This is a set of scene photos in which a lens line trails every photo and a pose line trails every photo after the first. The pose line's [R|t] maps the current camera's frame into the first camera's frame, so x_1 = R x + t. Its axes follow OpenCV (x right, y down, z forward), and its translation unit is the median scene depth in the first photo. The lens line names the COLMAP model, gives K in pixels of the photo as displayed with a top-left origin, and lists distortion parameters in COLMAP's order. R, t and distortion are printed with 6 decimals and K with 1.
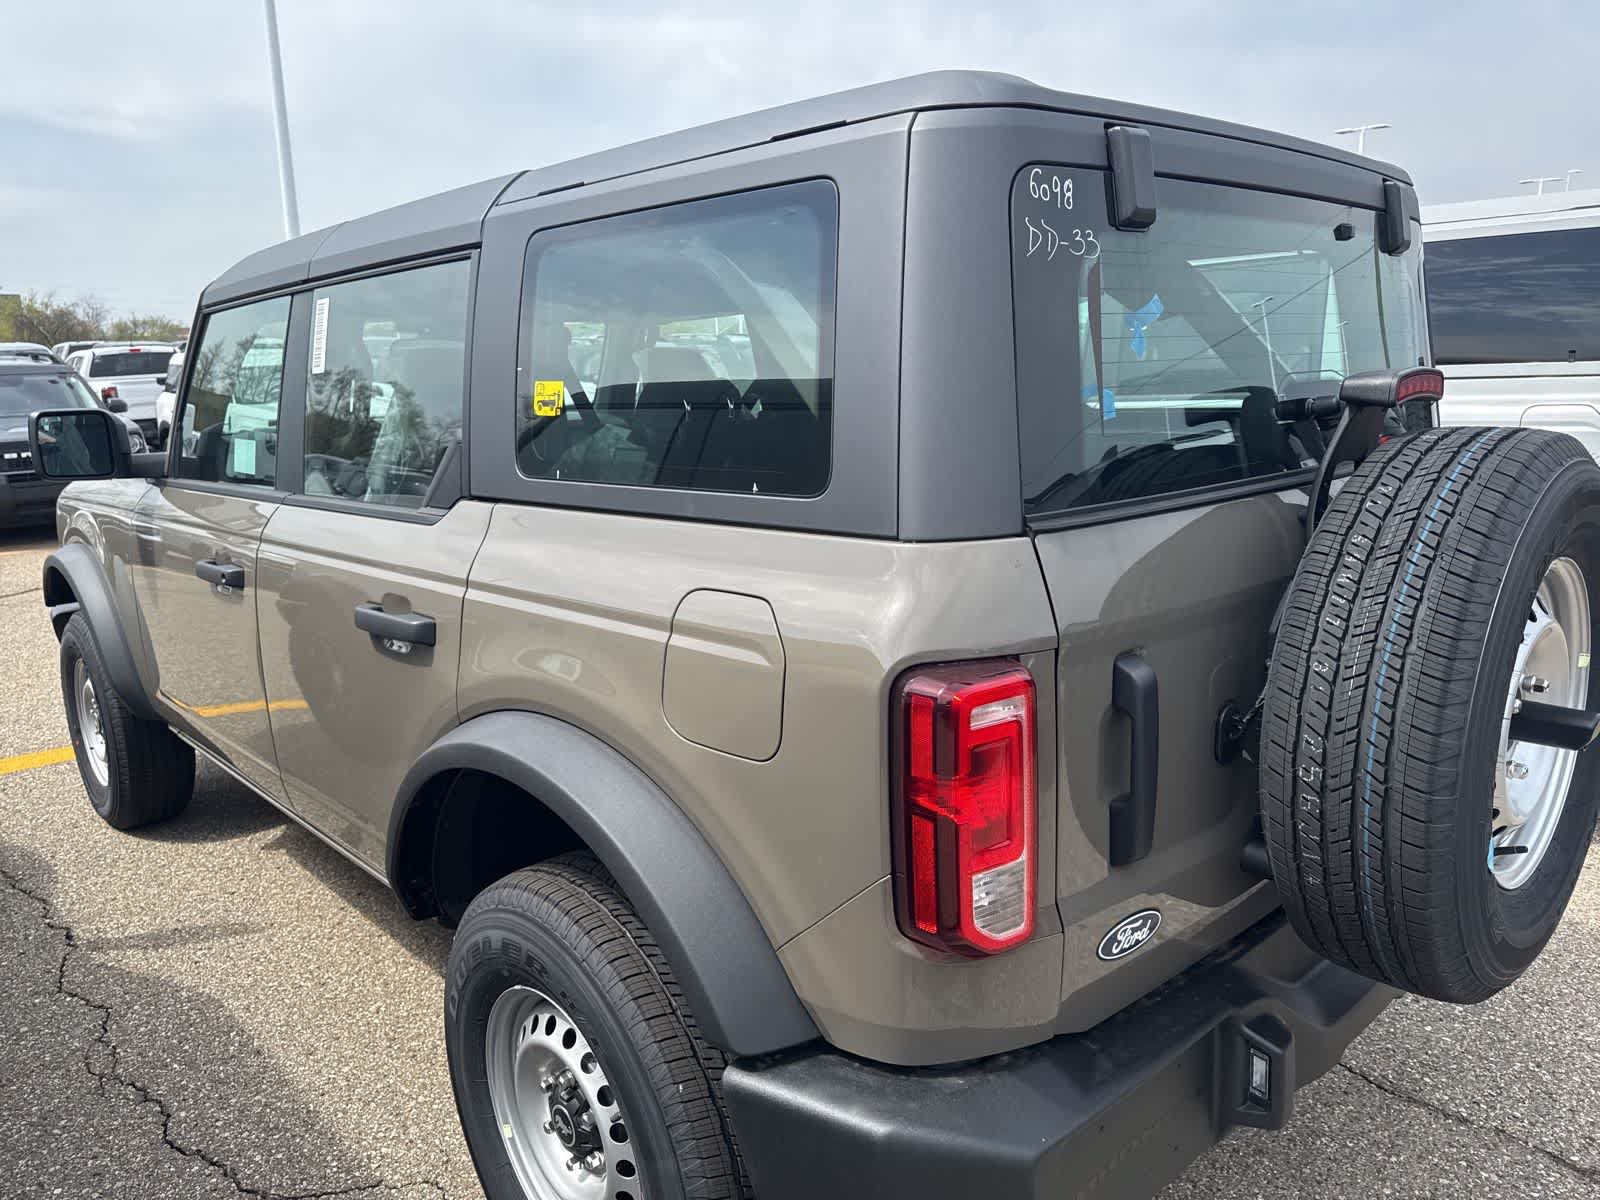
lens RADIAL K [[1139.3, 0, 779.6], [0, 1139.3, 594.9], [0, 0, 1]] dist [0.021071, -0.019103]
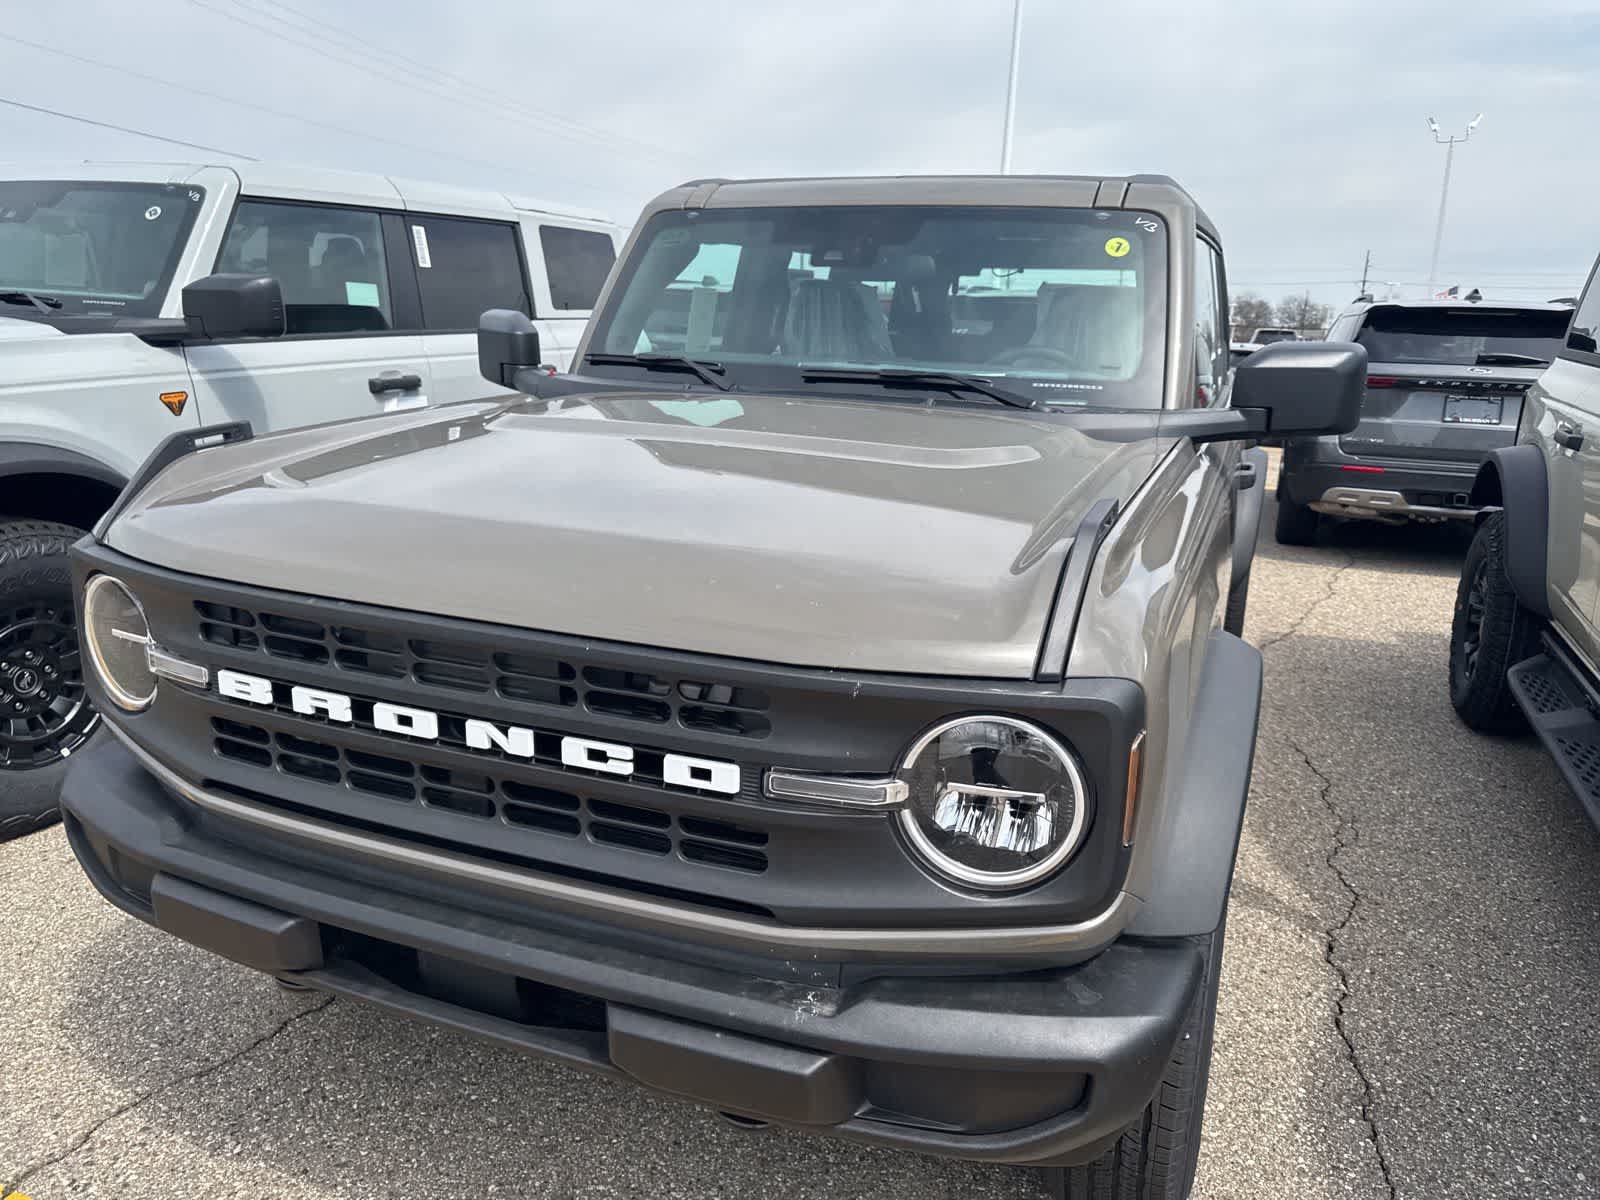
lens RADIAL K [[1139.3, 0, 810.1], [0, 1139.3, 610.3], [0, 0, 1]] dist [0.021071, -0.019103]
pose [[-0.441891, -0.213224, 0.871360, -1.658113], [0.164170, 0.935715, 0.312227, -0.409209], [-0.881919, 0.281021, -0.378479, 2.314969]]
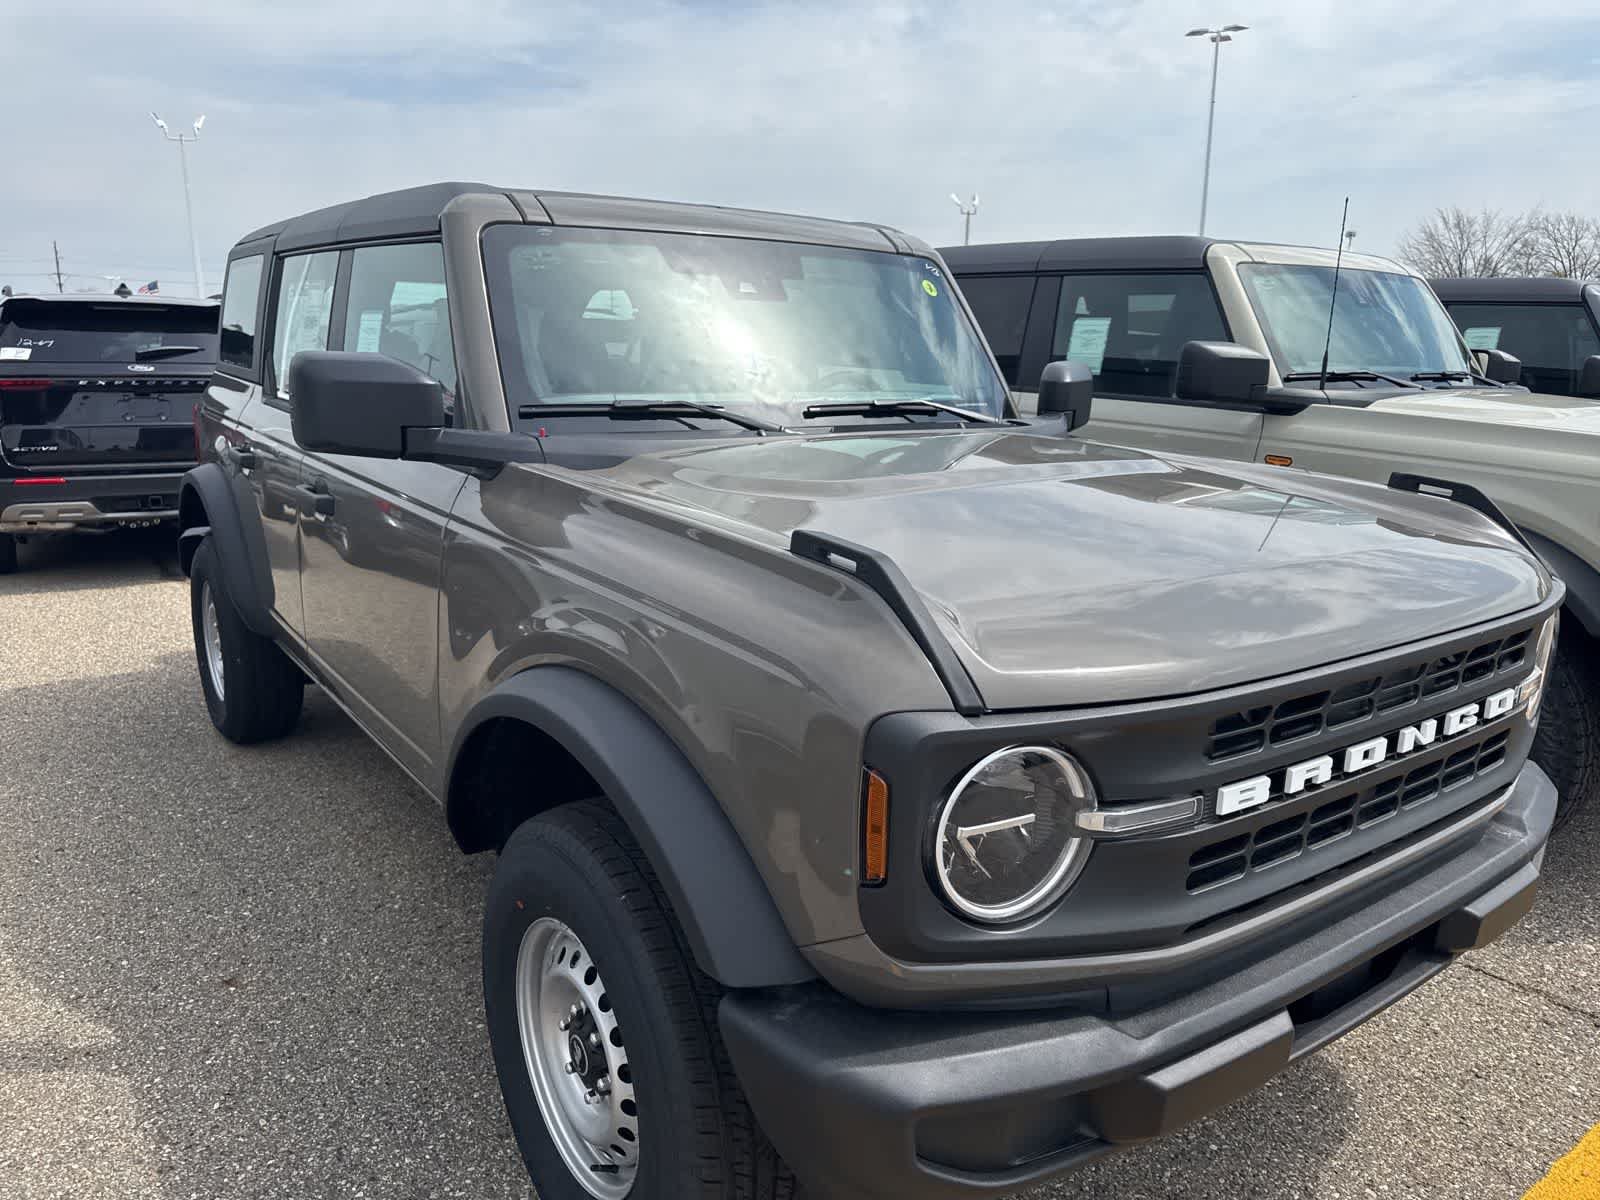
lens RADIAL K [[1139.3, 0, 788.0], [0, 1139.3, 609.5], [0, 0, 1]] dist [0.021071, -0.019103]
pose [[-0.993499, -0.017840, 0.112437, -0.688319], [0.031057, 0.907712, 0.418442, -0.573740], [-0.109525, 0.419213, -0.901257, 2.944559]]
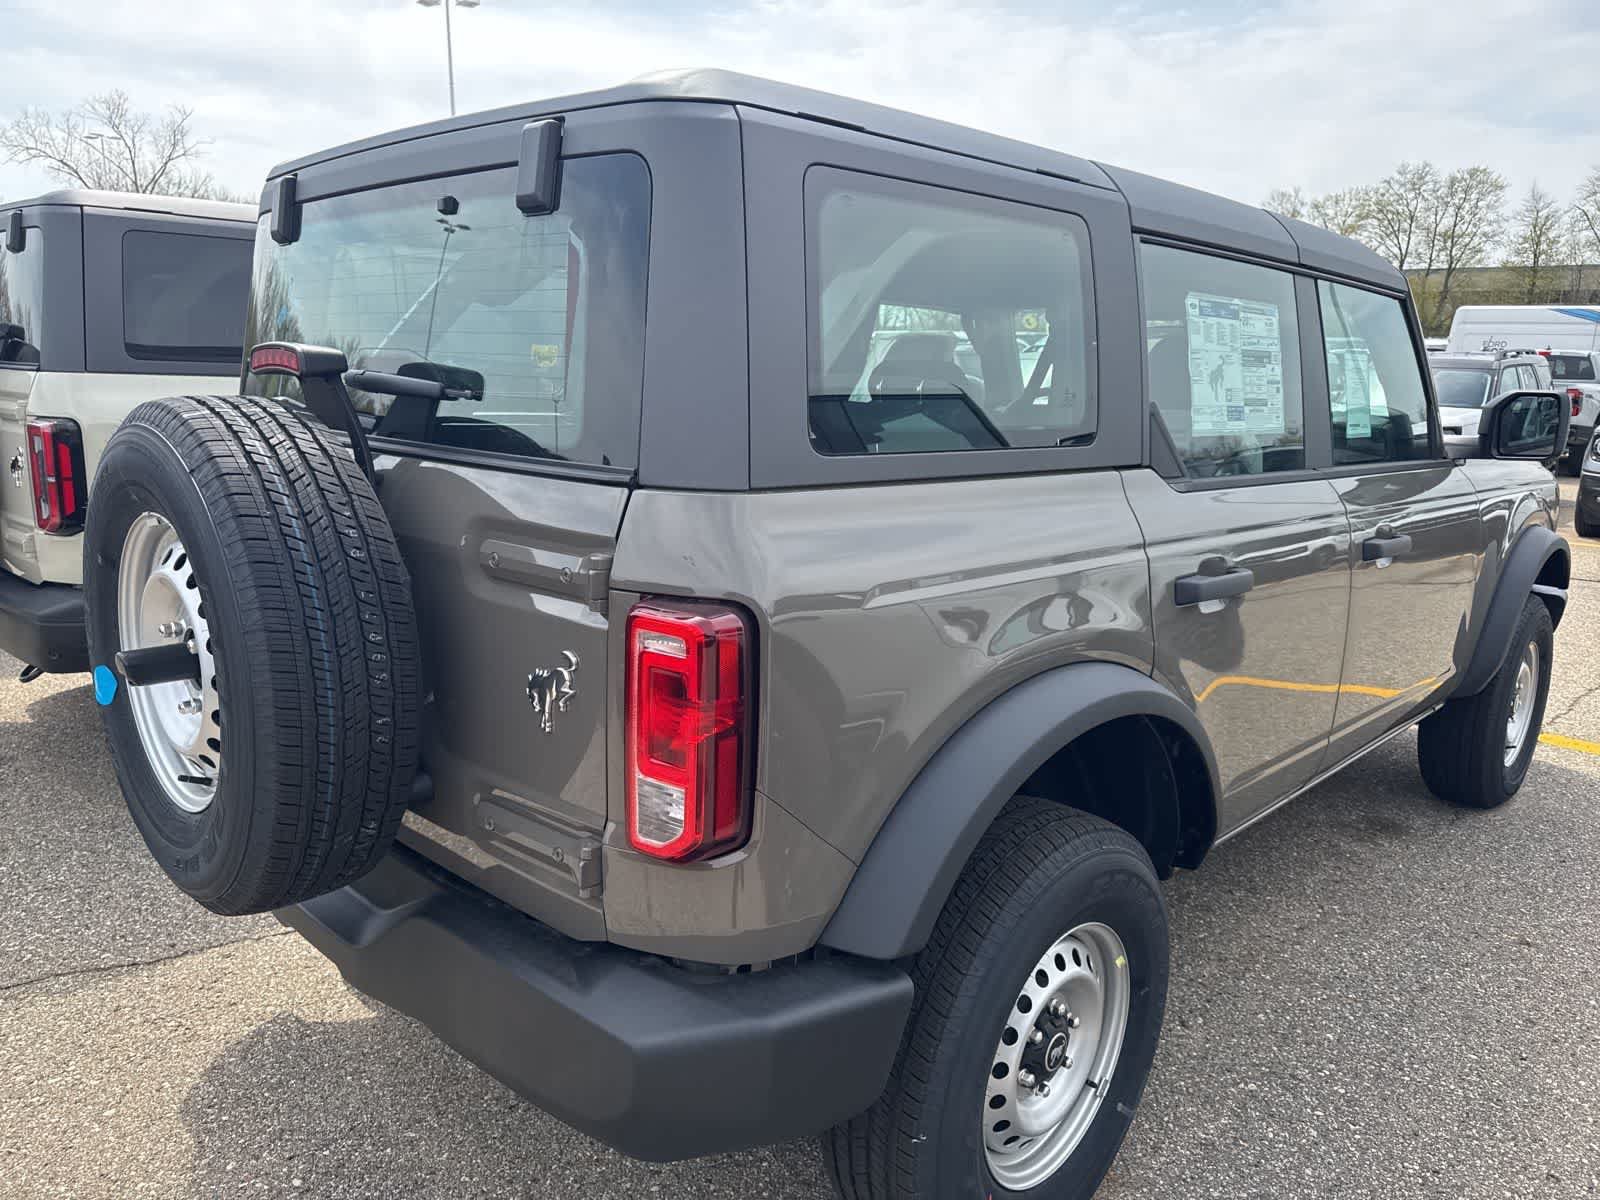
lens RADIAL K [[1139.3, 0, 803.2], [0, 1139.3, 594.3], [0, 0, 1]] dist [0.021071, -0.019103]
pose [[0.061691, 0.233477, -0.970403, 1.208963], [-0.230157, 0.949380, 0.213787, -0.225890], [0.971196, 0.210157, 0.112305, 1.000433]]
